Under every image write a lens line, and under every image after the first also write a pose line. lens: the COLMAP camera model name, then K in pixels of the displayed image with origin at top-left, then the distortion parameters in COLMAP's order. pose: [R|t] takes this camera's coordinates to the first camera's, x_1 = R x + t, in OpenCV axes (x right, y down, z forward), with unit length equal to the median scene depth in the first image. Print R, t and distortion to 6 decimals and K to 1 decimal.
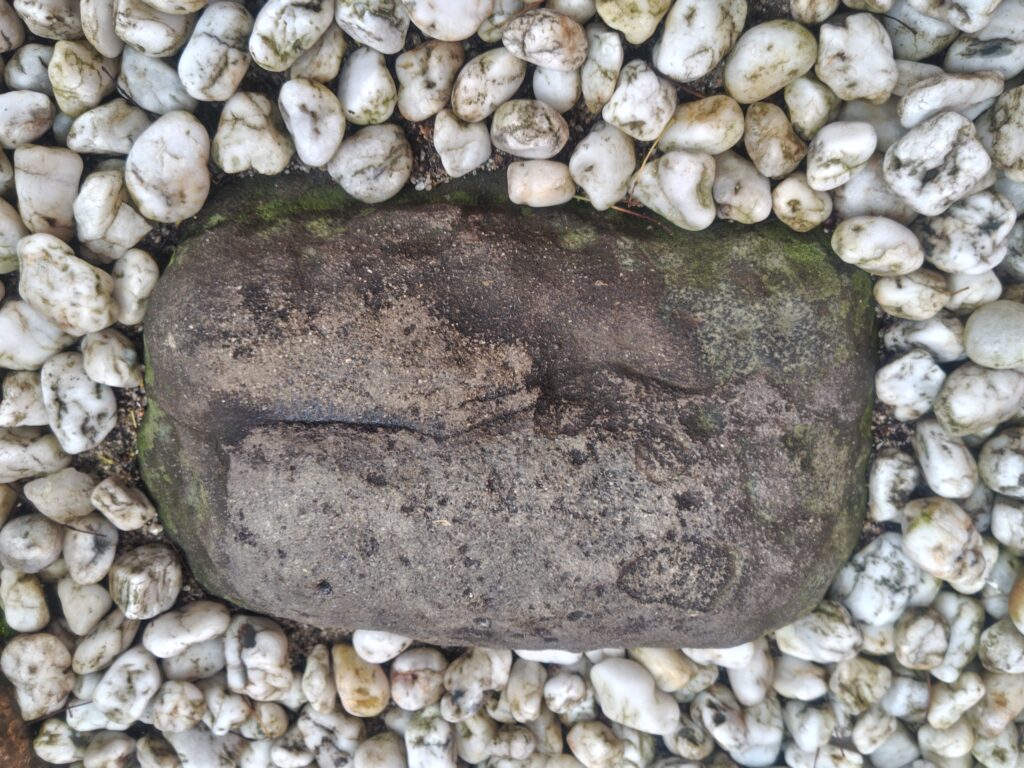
lens RADIAL K [[691.6, 0, 525.1], [0, 691.6, 383.9], [0, 0, 1]] dist [0.024722, 0.000364]
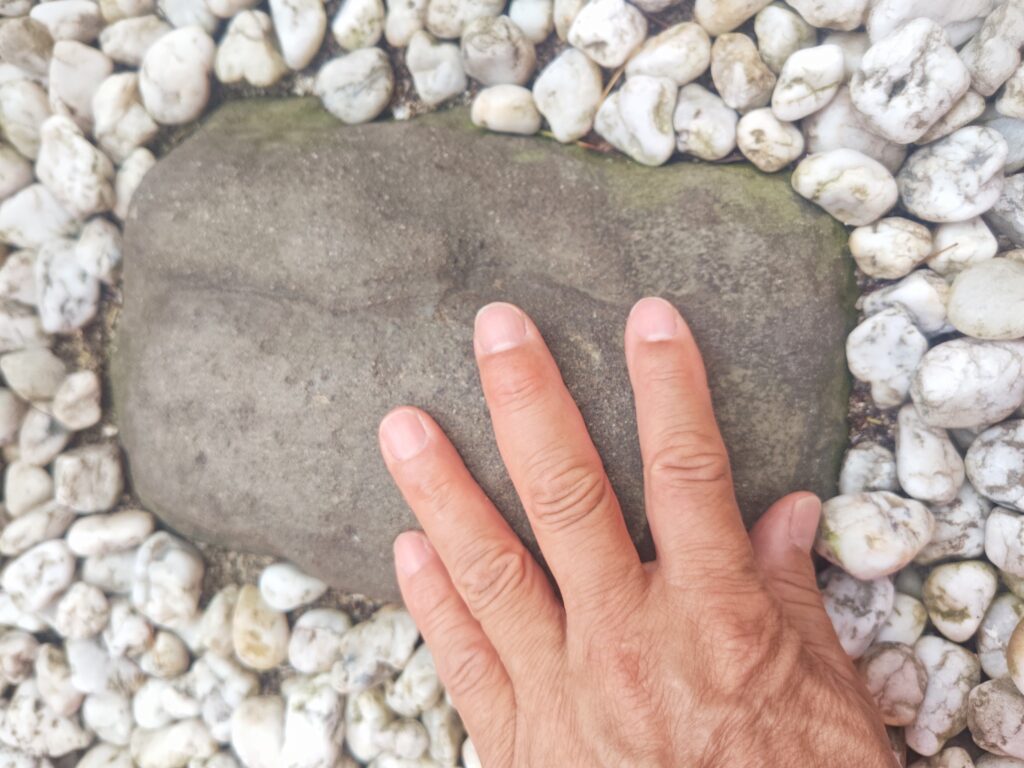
lens RADIAL K [[680.9, 0, 512.0], [0, 680.9, 384.0], [0, 0, 1]] dist [0.005268, 0.002863]
pose [[0.974860, 0.139822, -0.173487, 0.271503], [-0.169534, 0.970696, -0.170318, 0.276121], [0.144589, 0.195448, 0.969997, 0.133299]]
